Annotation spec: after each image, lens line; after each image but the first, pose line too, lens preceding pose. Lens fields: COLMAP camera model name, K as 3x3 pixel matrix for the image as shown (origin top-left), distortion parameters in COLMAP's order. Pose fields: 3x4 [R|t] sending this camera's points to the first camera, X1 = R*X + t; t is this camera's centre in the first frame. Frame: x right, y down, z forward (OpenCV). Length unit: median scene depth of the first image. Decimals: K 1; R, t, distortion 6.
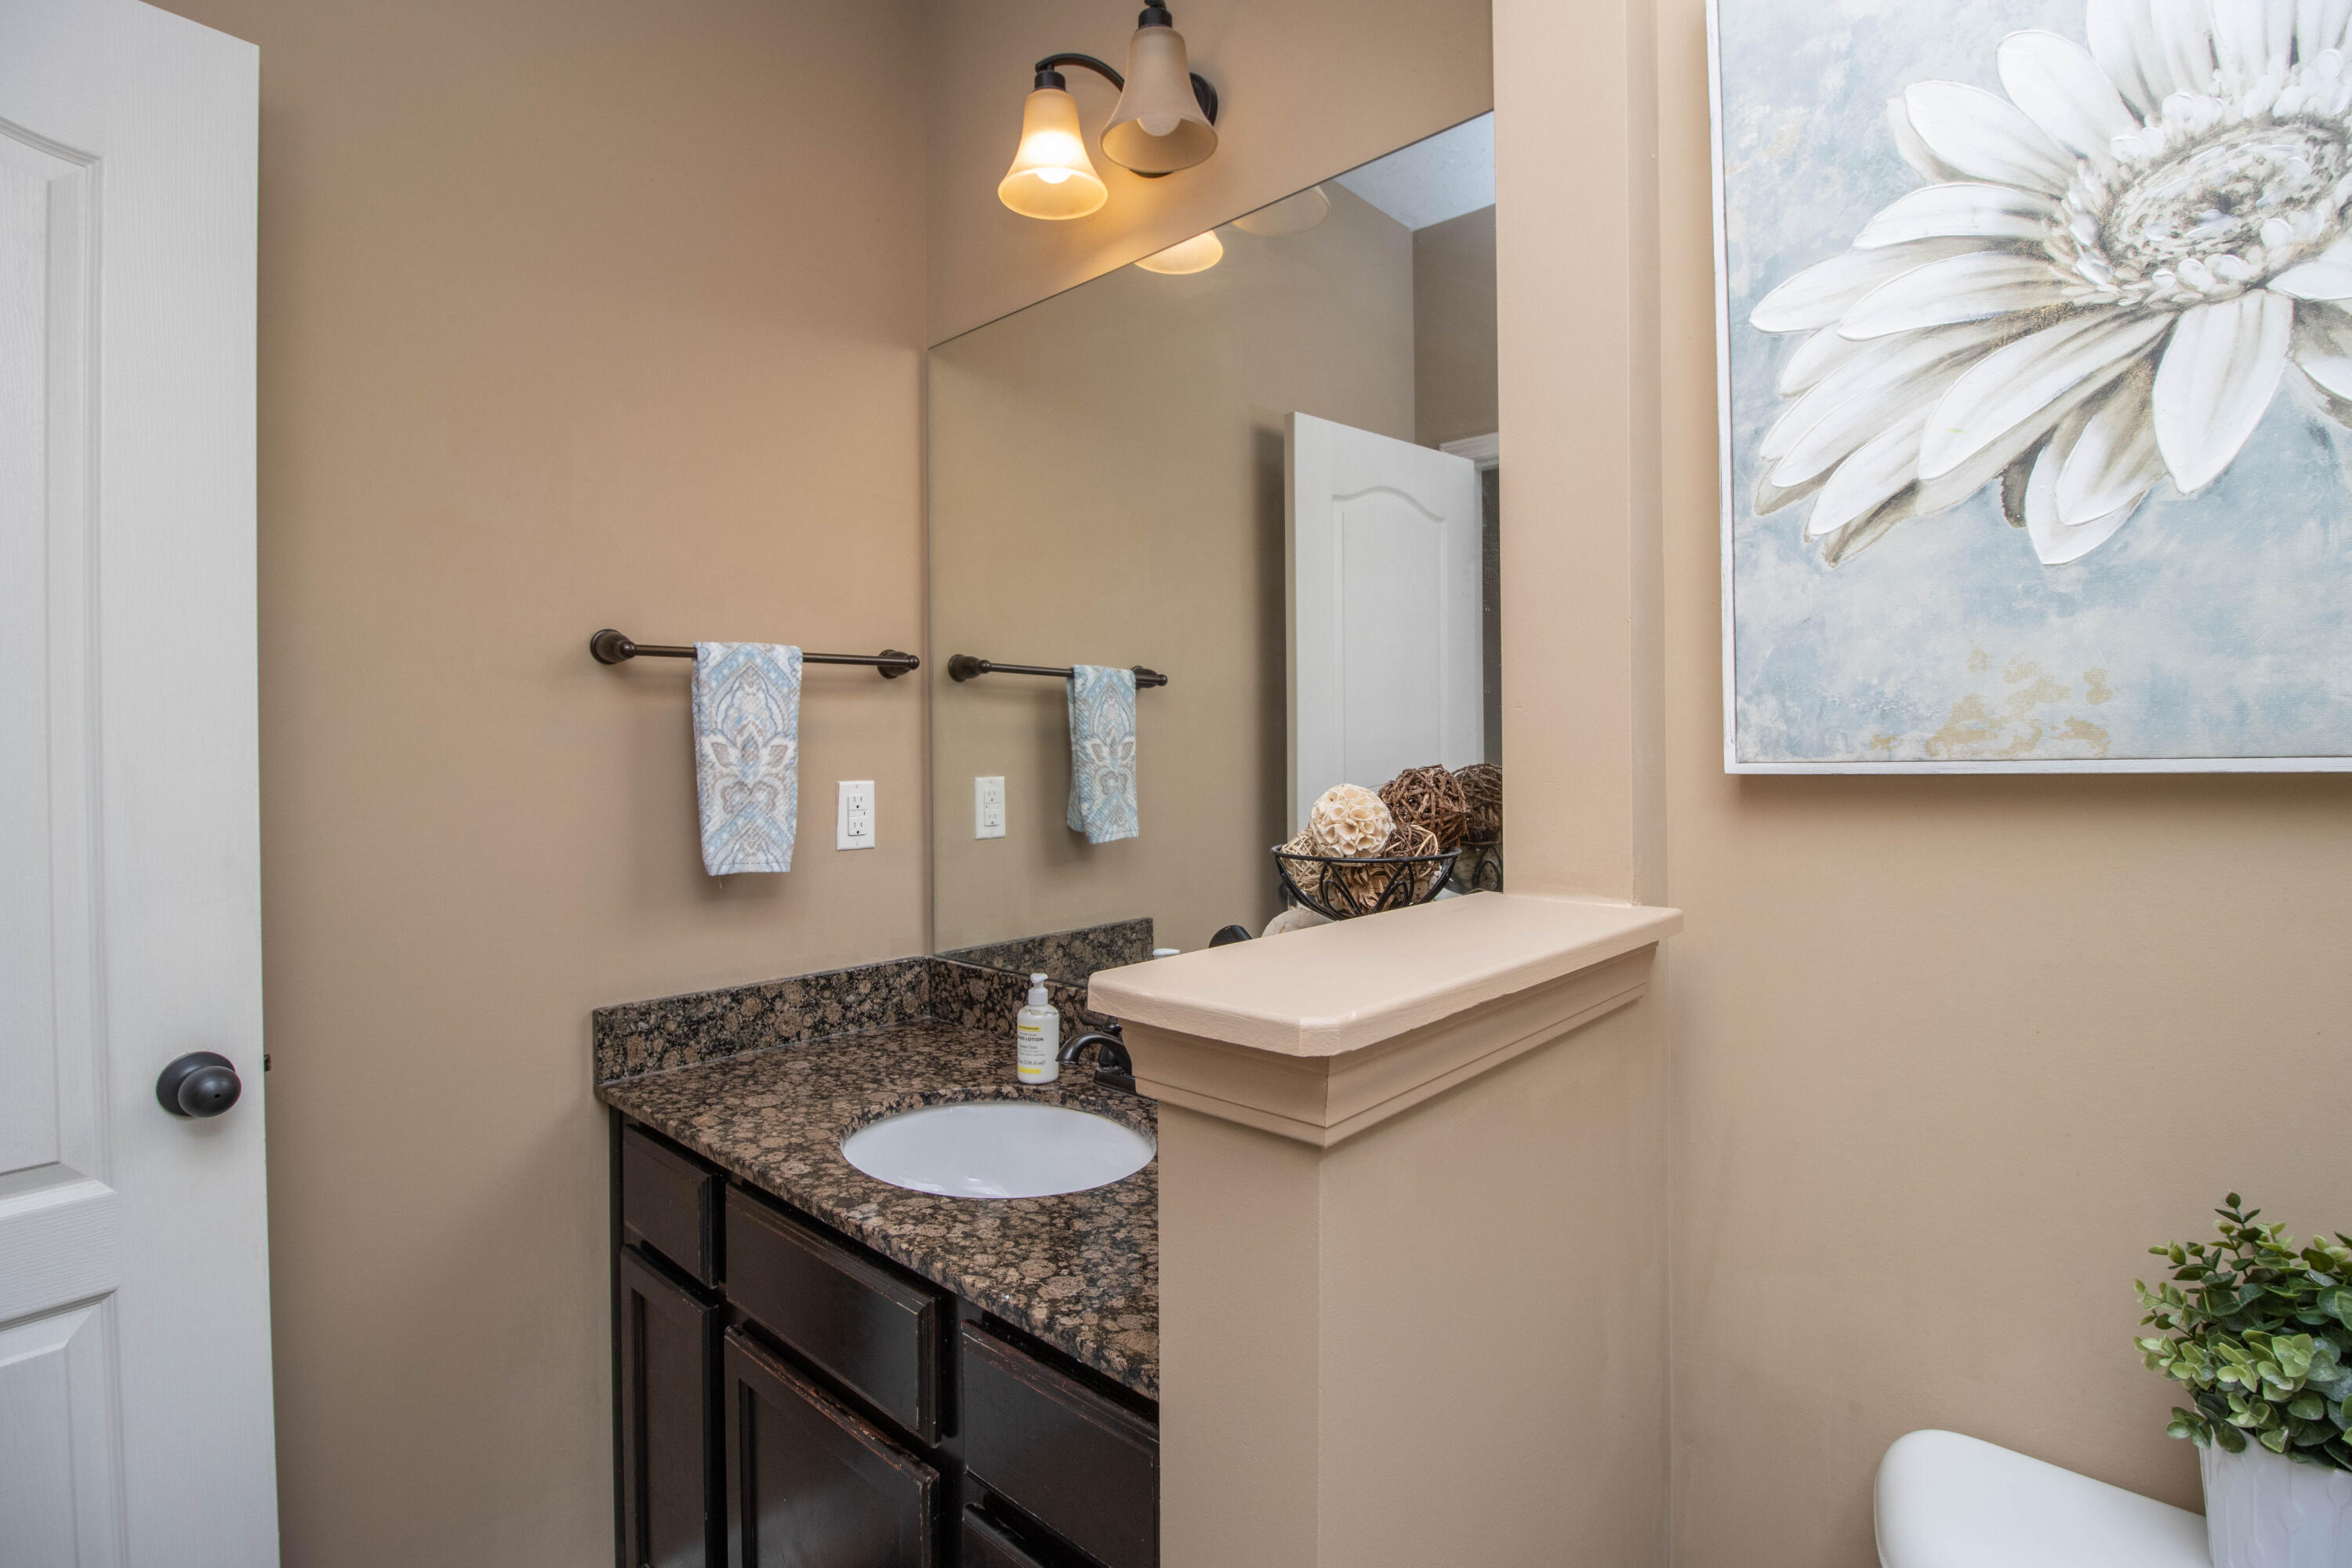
lens RADIAL K [[1132.9, 0, 1186.3], [0, 1132.9, 741.6], [0, 0, 1]] dist [-0.003202, -0.014252]
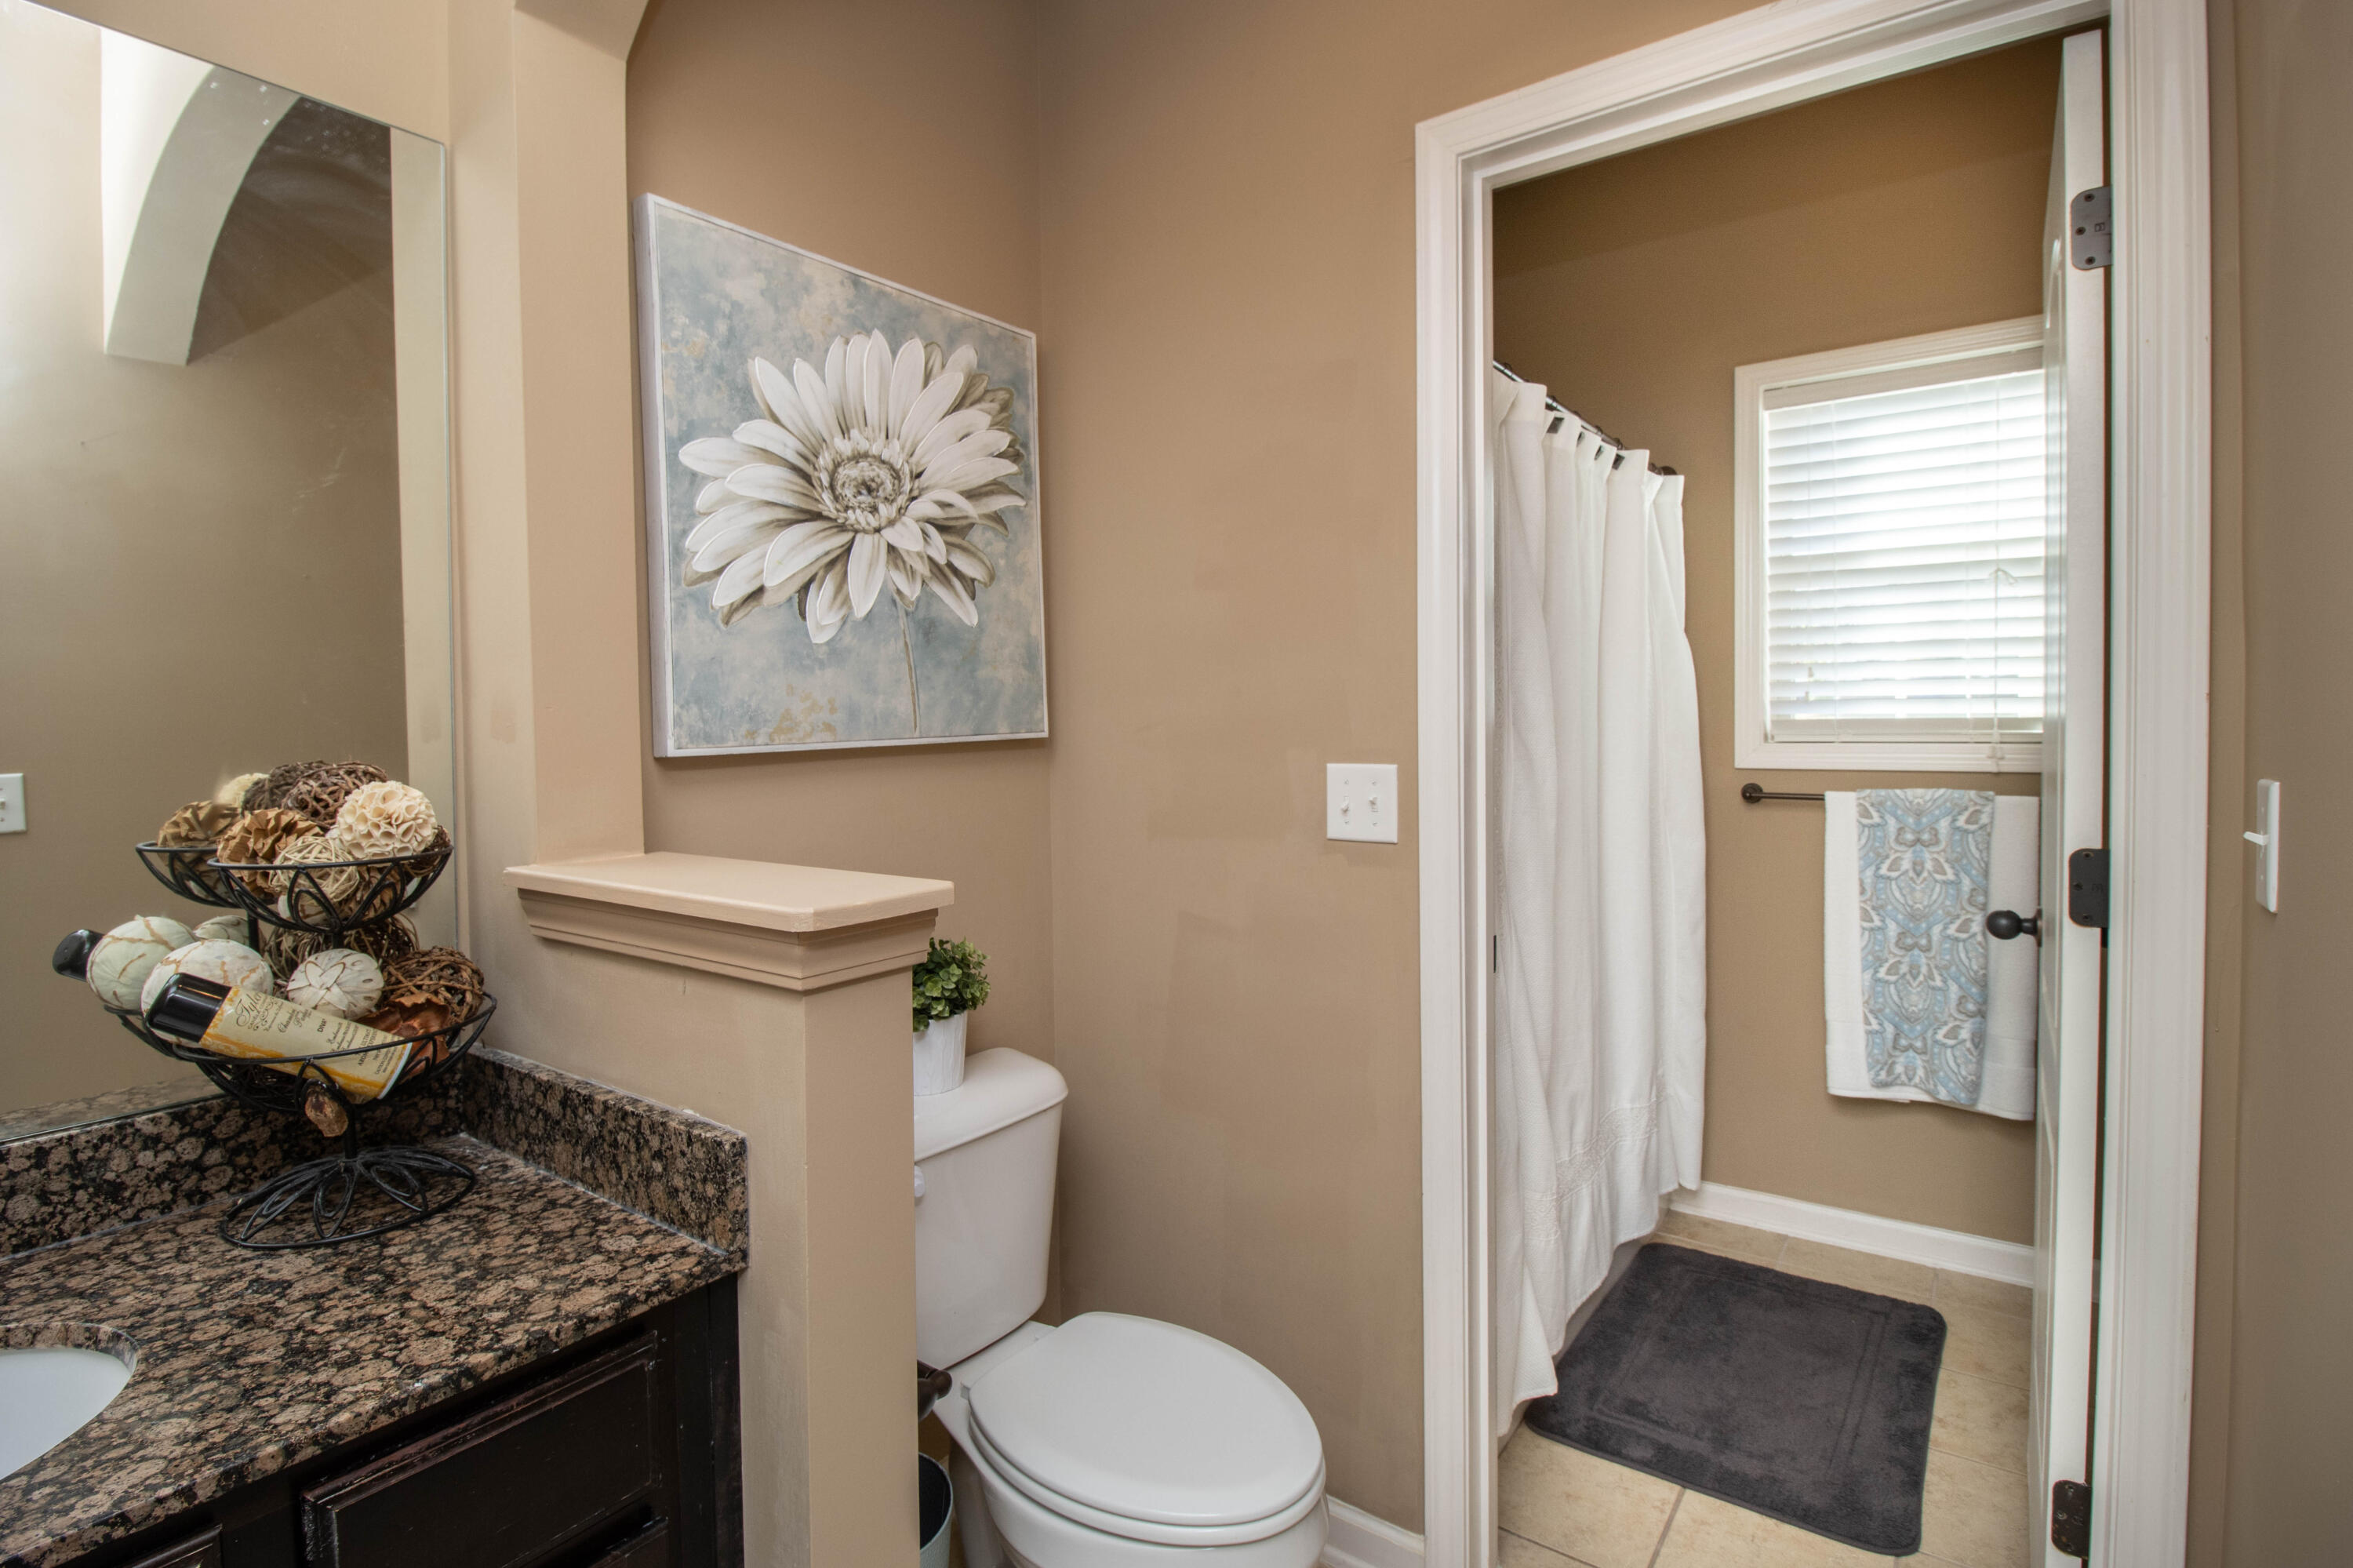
lens RADIAL K [[1133.5, 0, 1186.9], [0, 1133.5, 741.6], [0, 0, 1]] dist [-0.003202, -0.014252]
pose [[-0.138151, -0.008378, 0.990376, -1.202590], [0.011575, 0.999882, 0.010074, 0.001642], [-0.990343, 0.012856, -0.138038, 0.595926]]
